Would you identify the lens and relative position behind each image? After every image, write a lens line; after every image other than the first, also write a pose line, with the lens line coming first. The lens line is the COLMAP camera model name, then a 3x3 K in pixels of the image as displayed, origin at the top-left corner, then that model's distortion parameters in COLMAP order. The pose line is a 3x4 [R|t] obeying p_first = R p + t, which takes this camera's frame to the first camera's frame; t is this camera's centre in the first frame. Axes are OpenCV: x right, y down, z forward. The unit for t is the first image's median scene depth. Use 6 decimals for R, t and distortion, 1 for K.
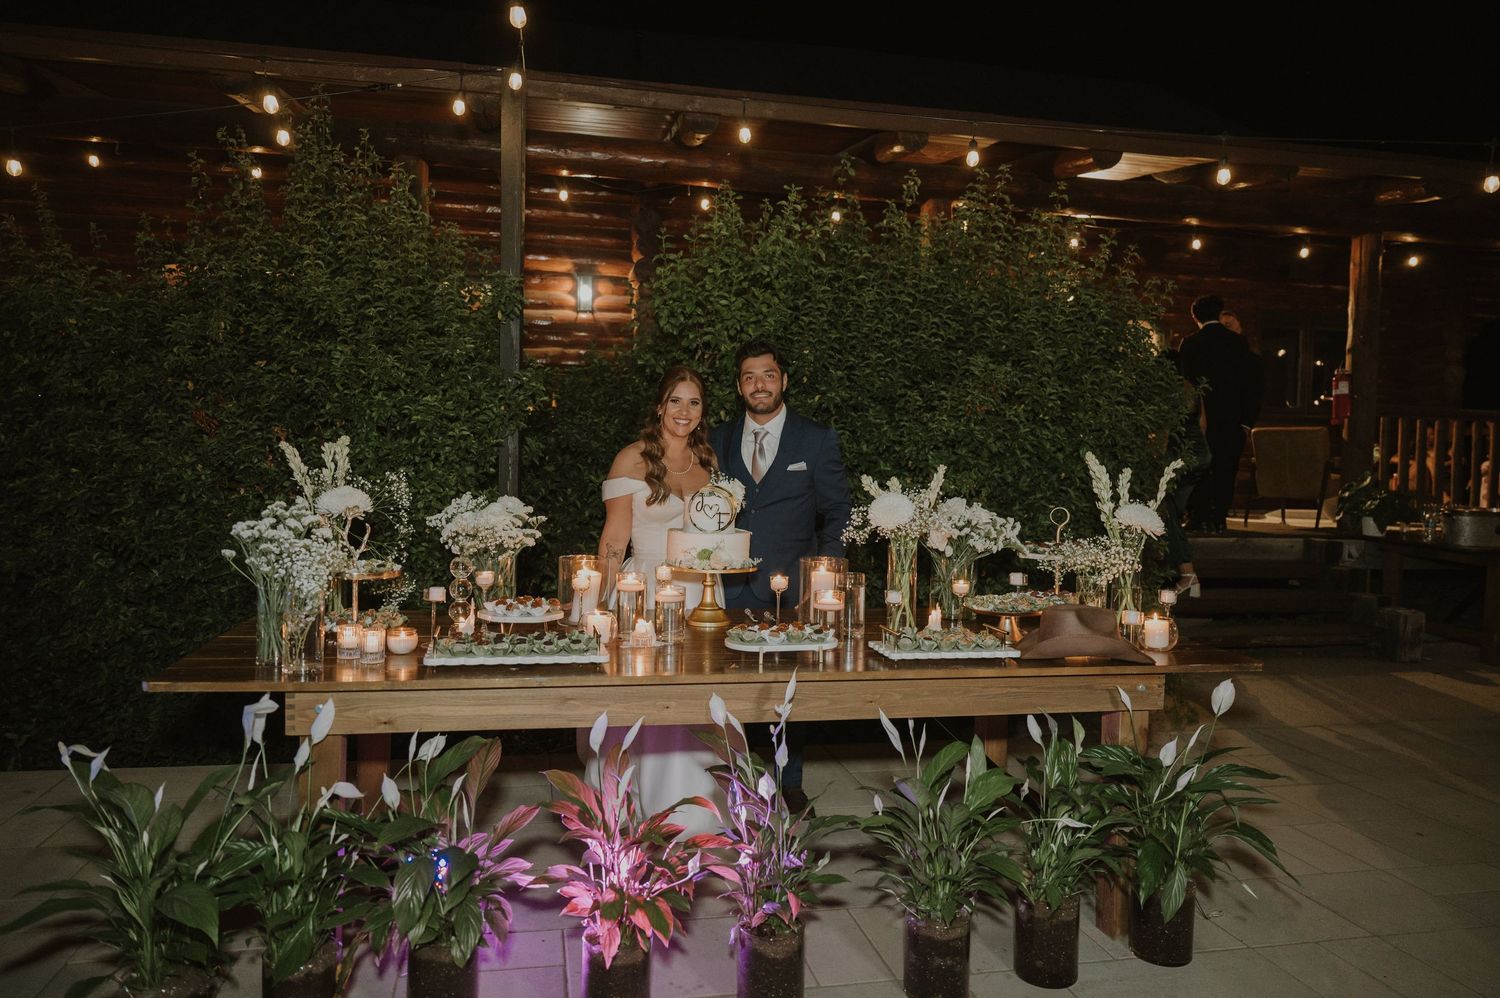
lens RADIAL K [[1039.2, 0, 749.8], [0, 1039.2, 499.5], [0, 0, 1]] dist [-0.017436, 0.006708]
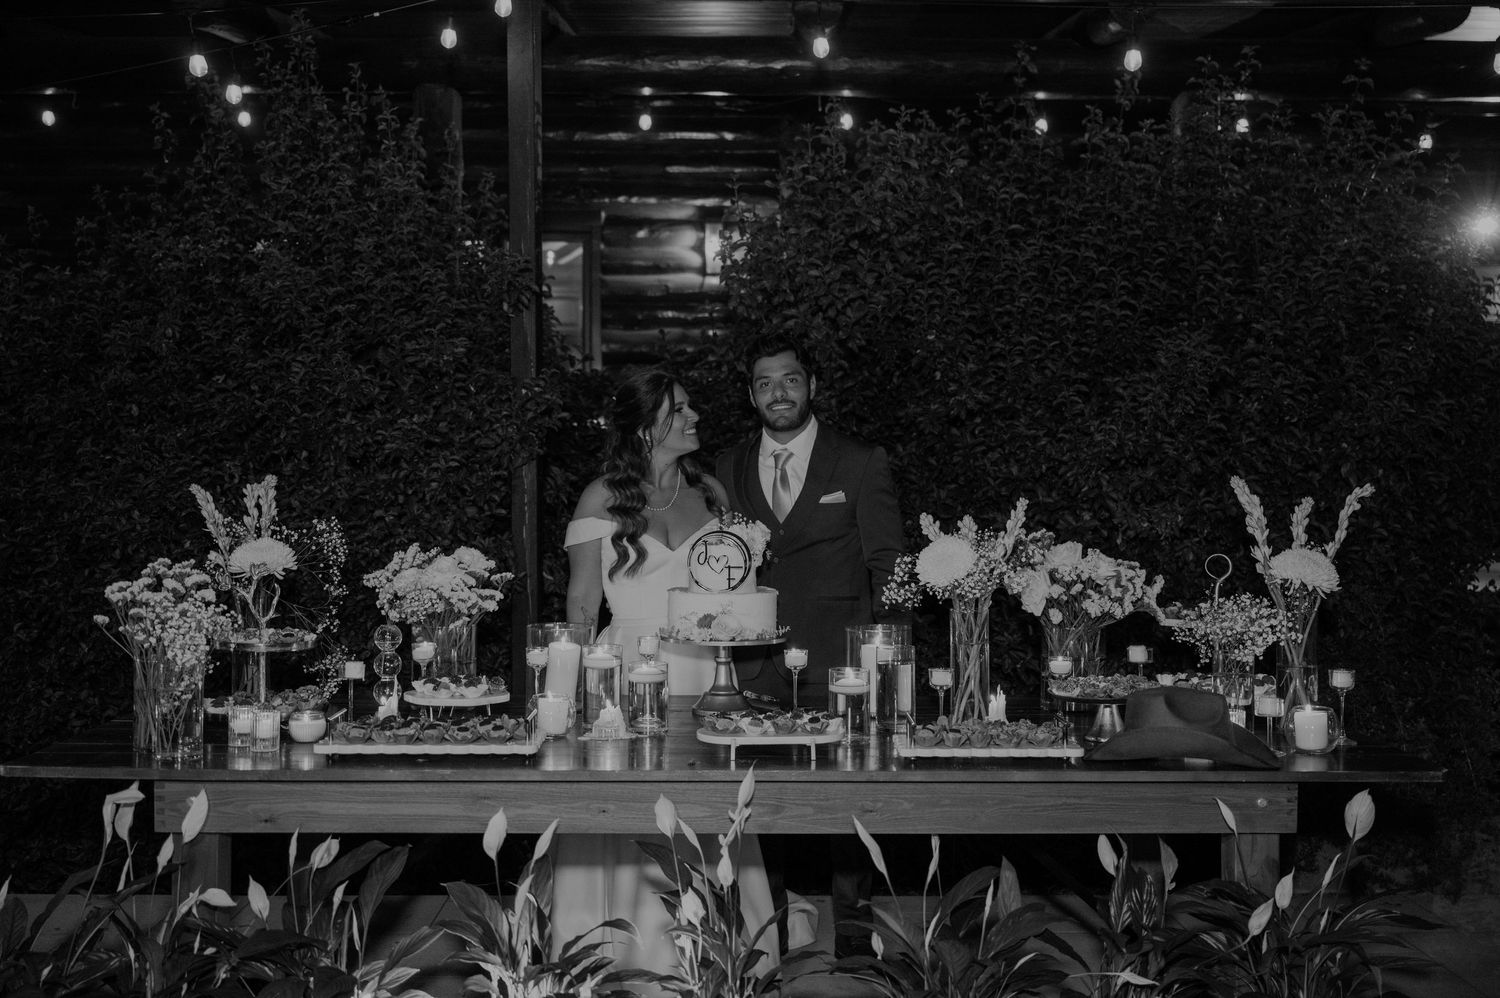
lens RADIAL K [[1638.3, 0, 749.6], [0, 1638.3, 494.5], [0, 0, 1]] dist [-0.017241, 0.000000]
pose [[0.980530, -0.018006, -0.195544, 0.217060], [0.012151, 0.999443, -0.031097, -0.002242], [0.195995, 0.028115, 0.980202, -0.169274]]
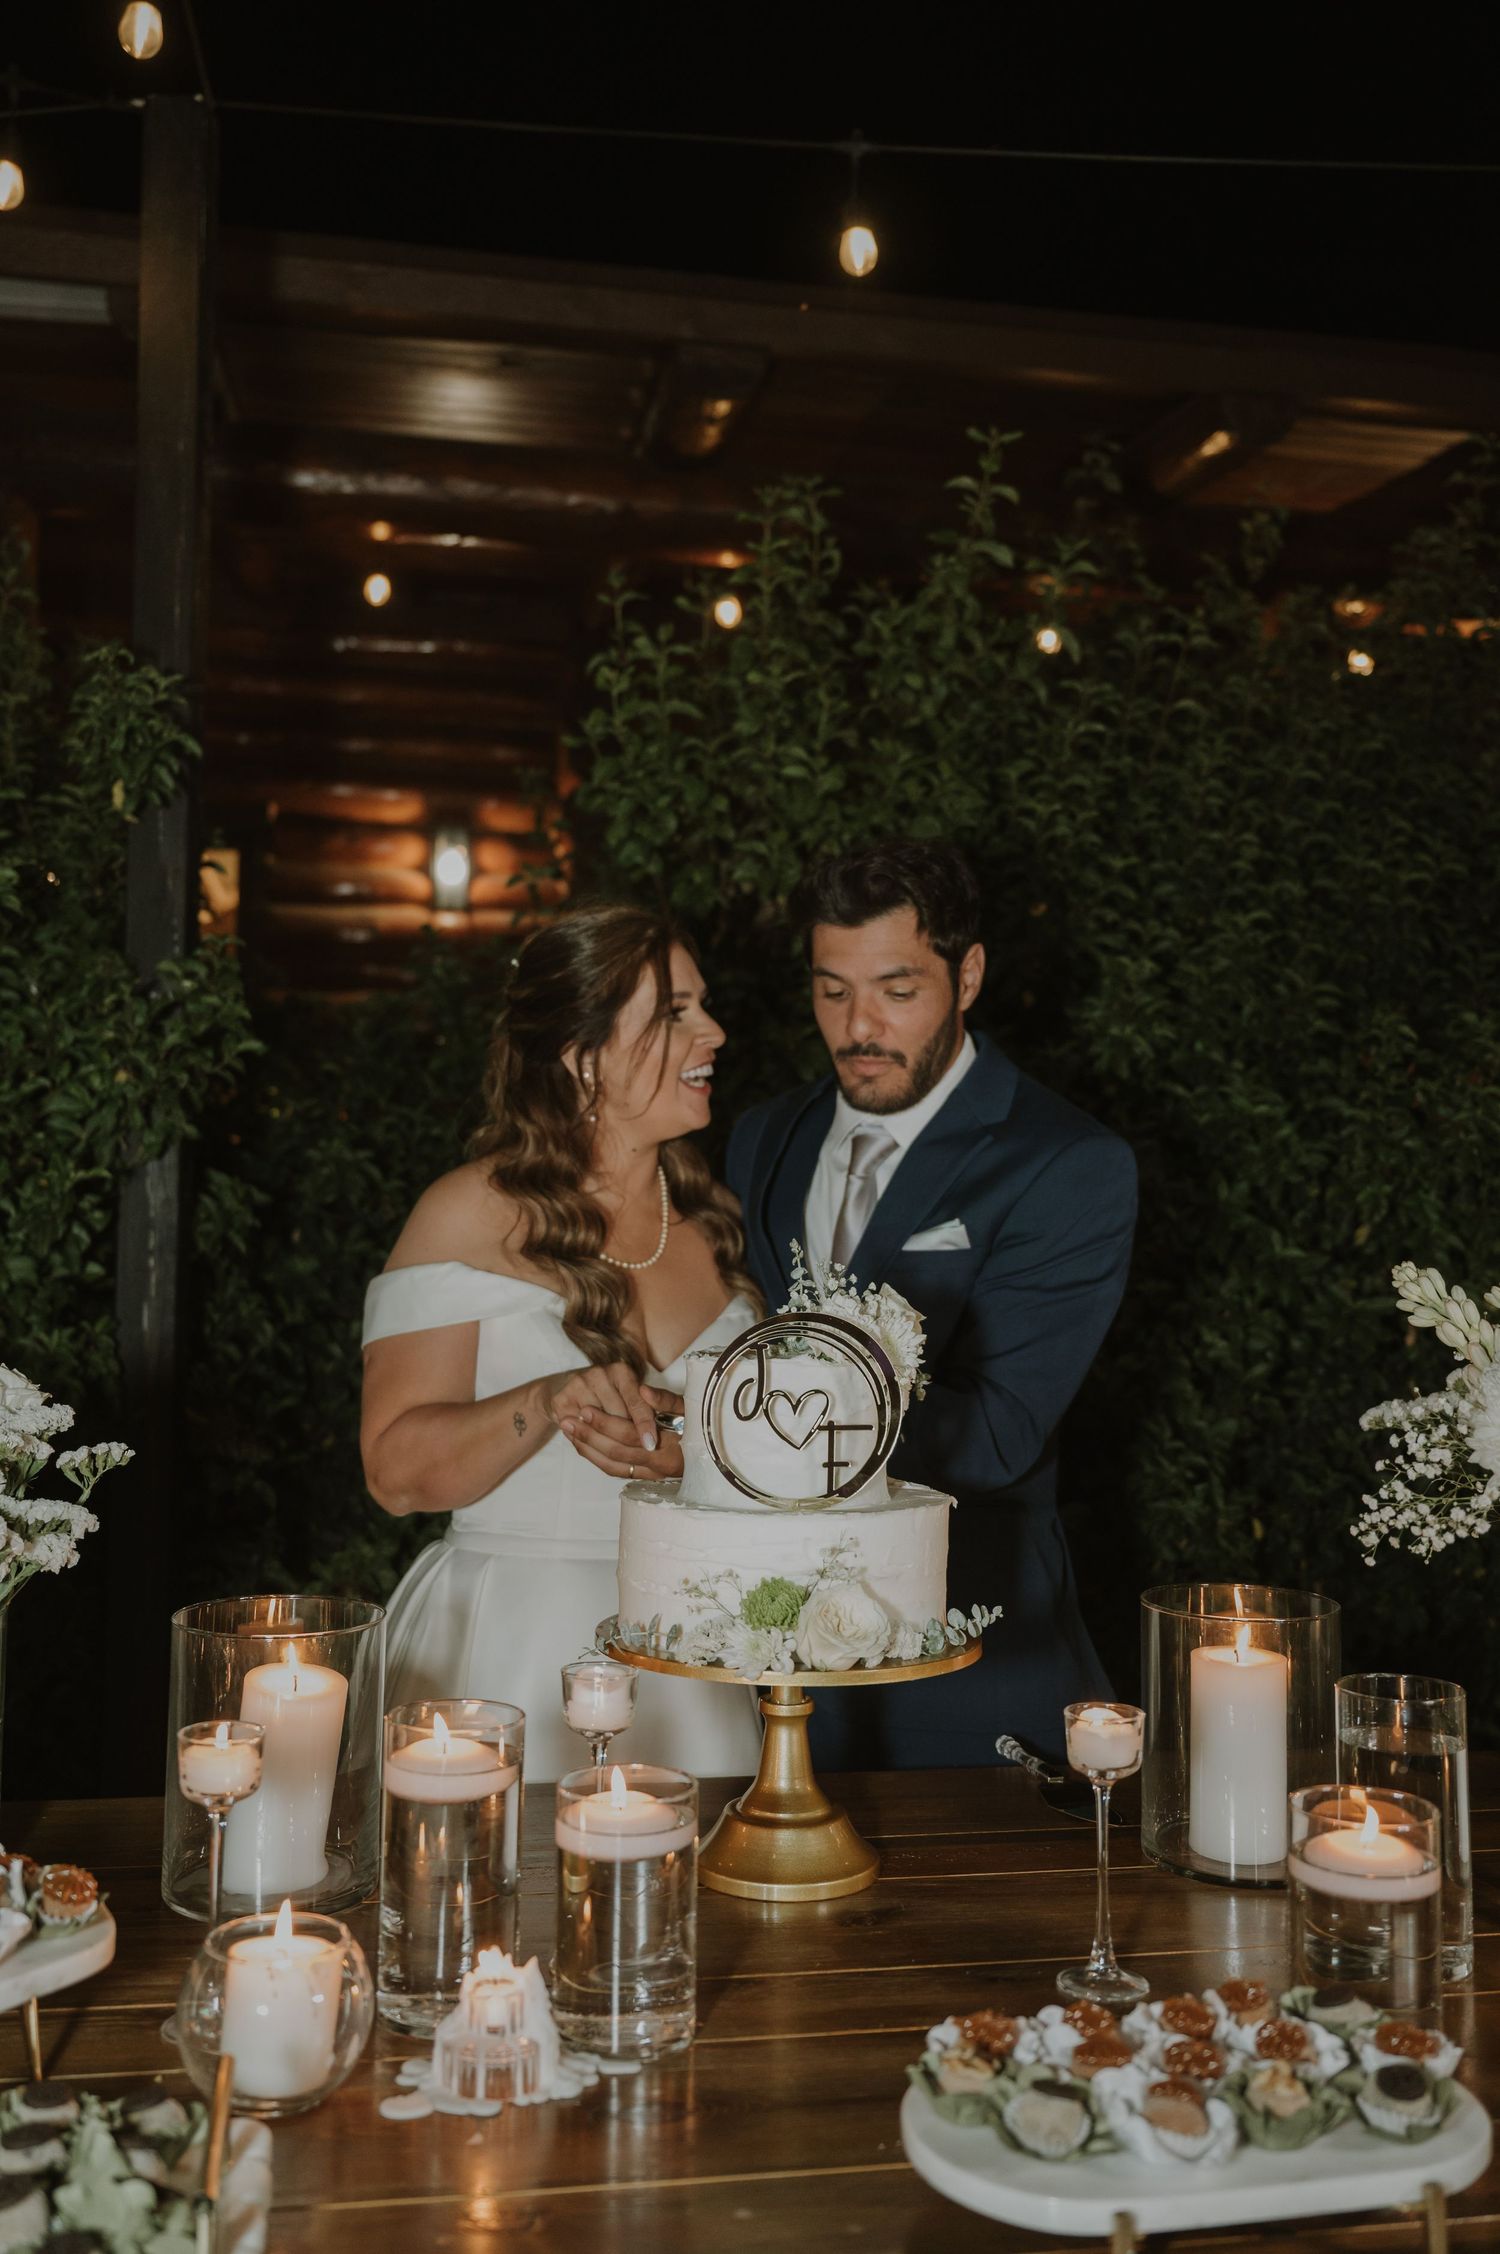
lens RADIAL K [[1994.8, 0, 757.1], [0, 1994.8, 1110.8], [0, 0, 1]] dist [0.006913, 0.000969]
pose [[0.999679, -0.012190, -0.022218, -0.034632], [0.009669, 0.993862, -0.110200, -0.008858], [0.023425, 0.109949, 0.993661, 0.516084]]
